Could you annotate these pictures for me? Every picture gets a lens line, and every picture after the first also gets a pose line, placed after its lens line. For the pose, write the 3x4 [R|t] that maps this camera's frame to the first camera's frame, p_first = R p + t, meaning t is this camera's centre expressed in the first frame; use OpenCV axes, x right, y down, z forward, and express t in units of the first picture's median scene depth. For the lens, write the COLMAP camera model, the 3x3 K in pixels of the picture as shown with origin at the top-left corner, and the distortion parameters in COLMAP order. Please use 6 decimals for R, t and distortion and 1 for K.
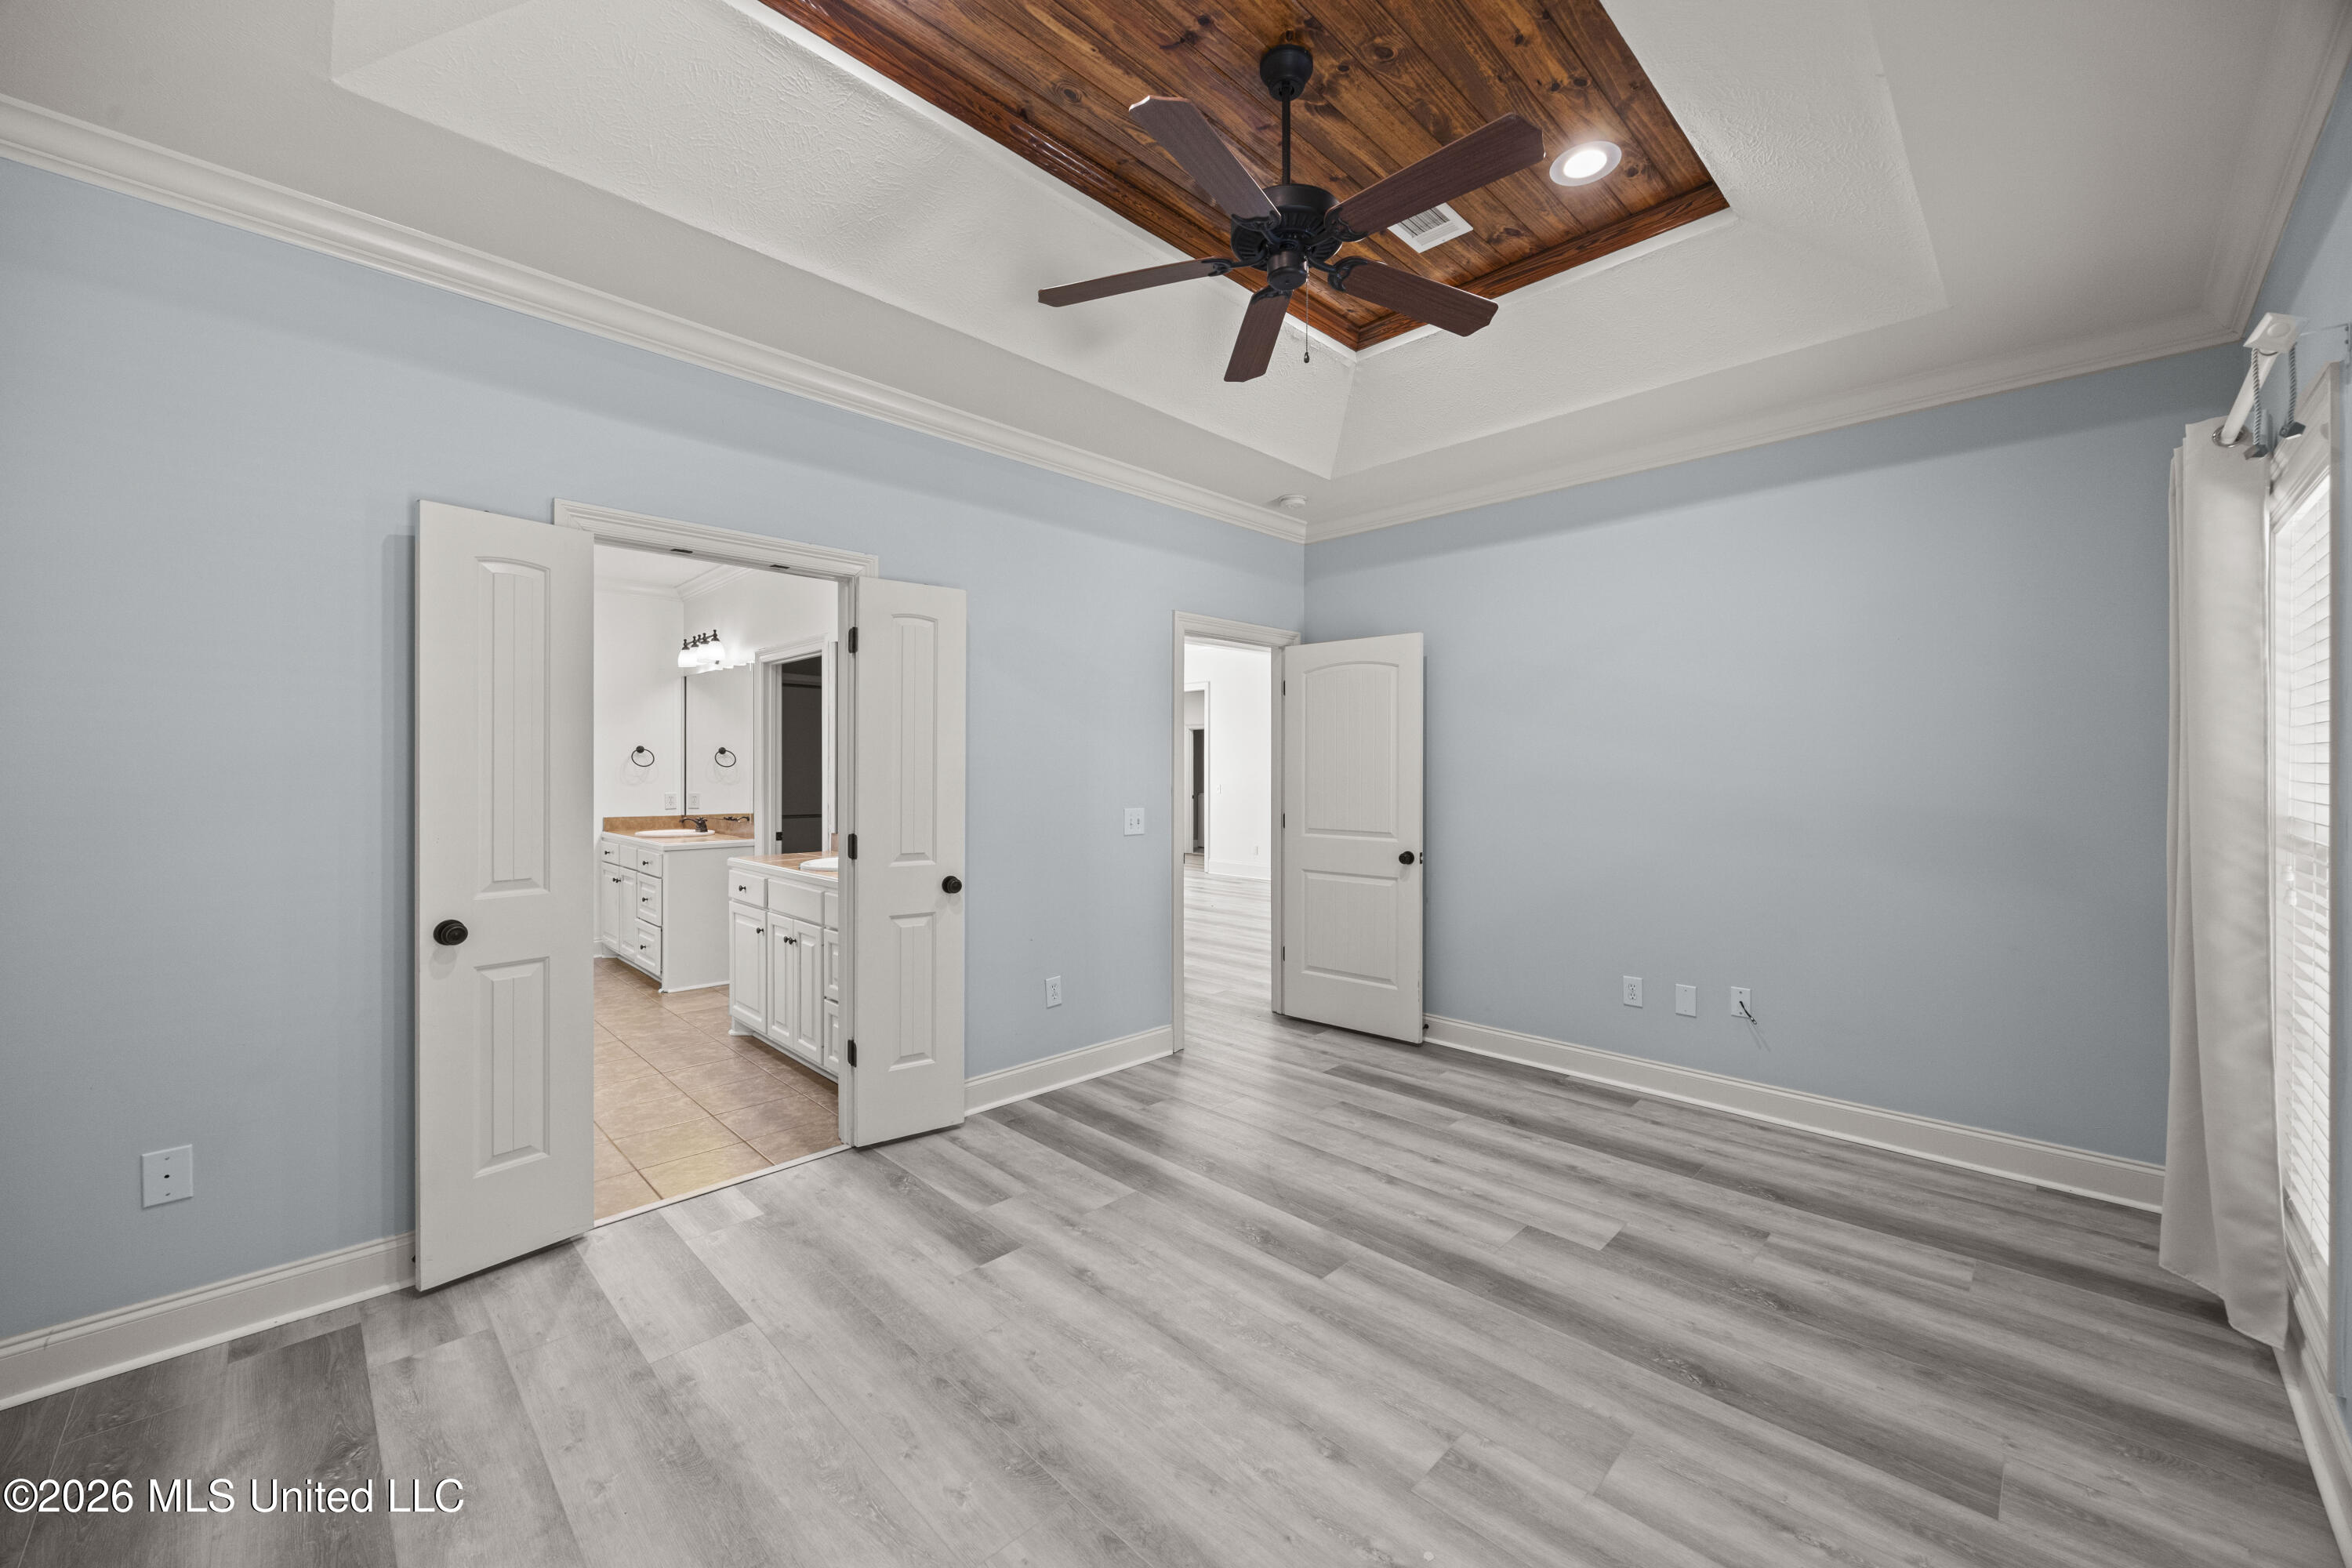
lens RADIAL K [[892.6, 0, 1178.6], [0, 892.6, 771.1], [0, 0, 1]] dist [-0.002980, 0.000027]
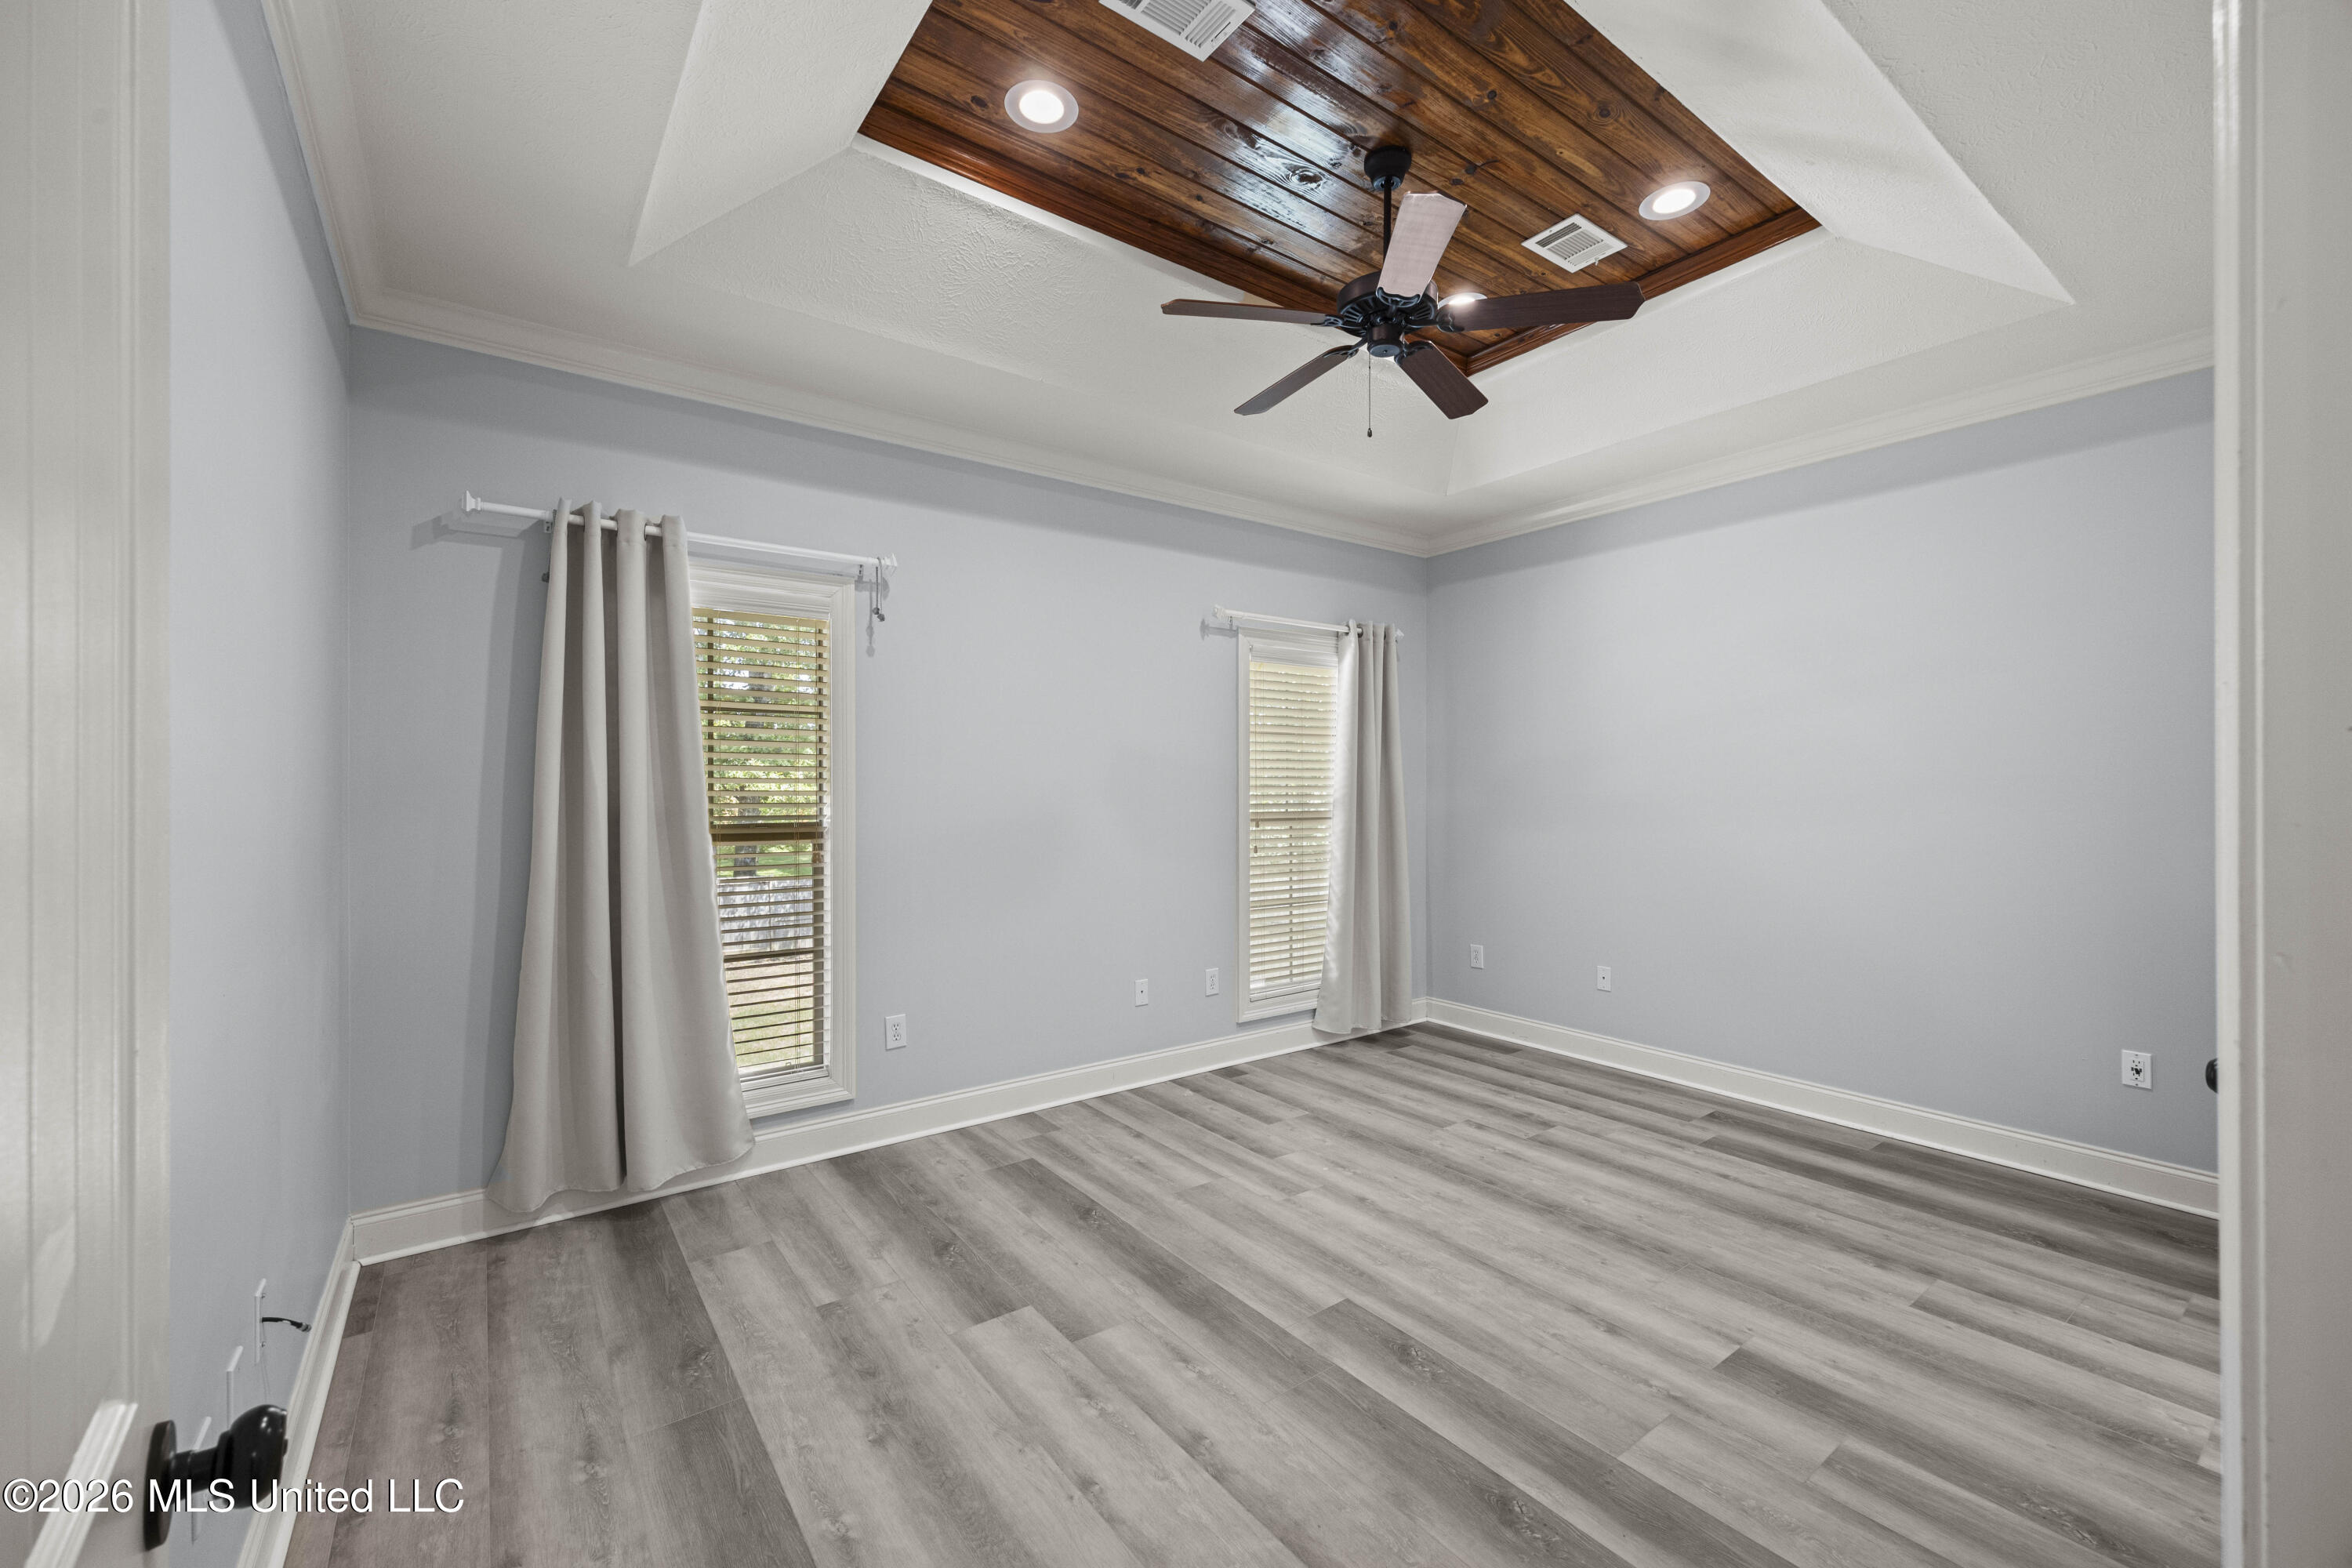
lens RADIAL K [[949.2, 0, 1175.0], [0, 949.2, 785.9], [0, 0, 1]] dist [0.000814, 0.000038]
pose [[-0.988717, 0.003362, 0.149757, 0.190834], [0.003045, 0.999993, -0.002344, 0.006798], [-0.149764, -0.001862, -0.988720, 2.086793]]
